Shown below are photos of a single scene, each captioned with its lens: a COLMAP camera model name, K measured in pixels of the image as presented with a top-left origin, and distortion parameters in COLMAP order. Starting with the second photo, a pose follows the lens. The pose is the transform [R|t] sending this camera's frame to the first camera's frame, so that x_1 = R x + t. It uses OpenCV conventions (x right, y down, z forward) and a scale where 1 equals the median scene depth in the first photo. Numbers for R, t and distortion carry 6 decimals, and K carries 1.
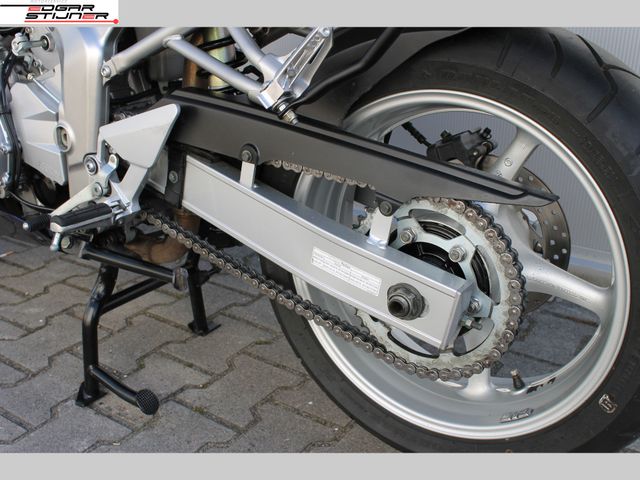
lens RADIAL K [[709.0, 0, 338.6], [0, 709.0, 225.6], [0, 0, 1]] dist [-0.068185, 0.000000]
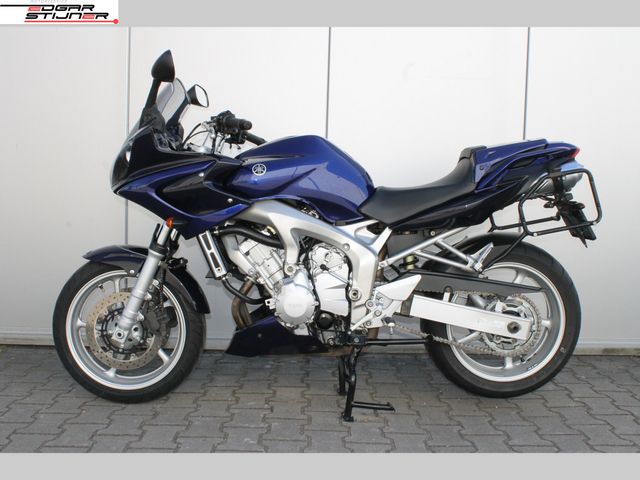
lens RADIAL K [[660.7, 0, 323.1], [0, 660.7, 238.8], [0, 0, 1]] dist [-0.096641, 0.000000]
pose [[0.834615, -0.041781, 0.549246, -1.926780], [0.180360, 0.962881, -0.200823, 0.137545], [-0.520469, 0.266672, 0.811171, -0.906237]]
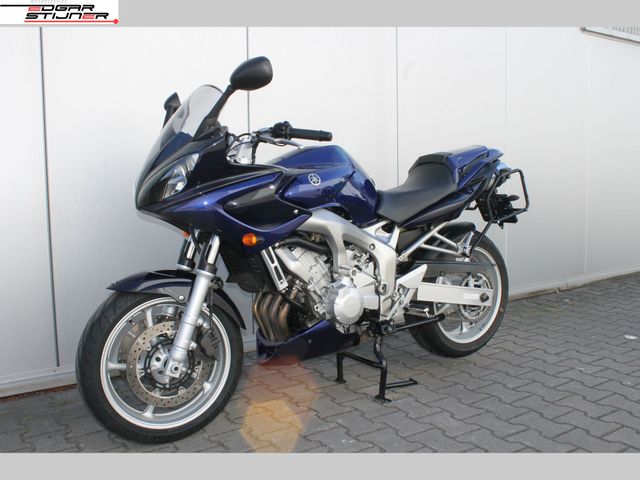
lens RADIAL K [[582.4, 0, 322.5], [0, 582.4, 235.4], [0, 0, 1]] dist [-0.125964, -0.001282]
pose [[0.422500, -0.105254, 0.900231, -2.754403], [0.341445, 0.938543, -0.050515, -0.319588], [-0.839589, 0.328722, 0.432473, 0.215750]]
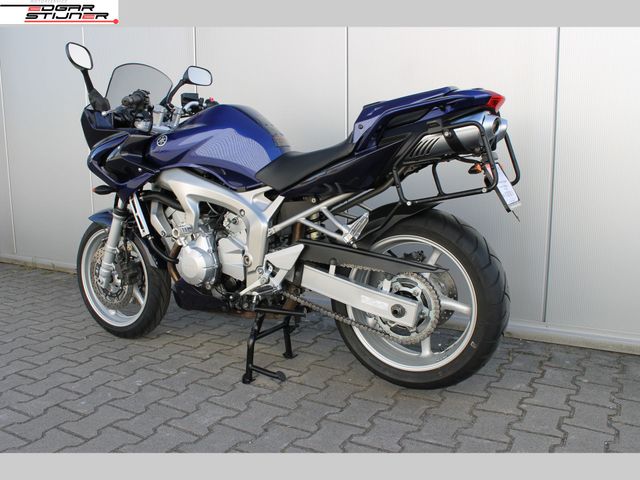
lens RADIAL K [[582.4, 0, 316.5], [0, 582.4, 241.4], [0, 0, 1]] dist [-0.125964, -0.001282]
pose [[0.998879, -0.031379, 0.035436, -0.254311], [0.037778, 0.979578, -0.197482, 0.239470], [-0.028516, 0.198599, 0.979666, -1.085069]]
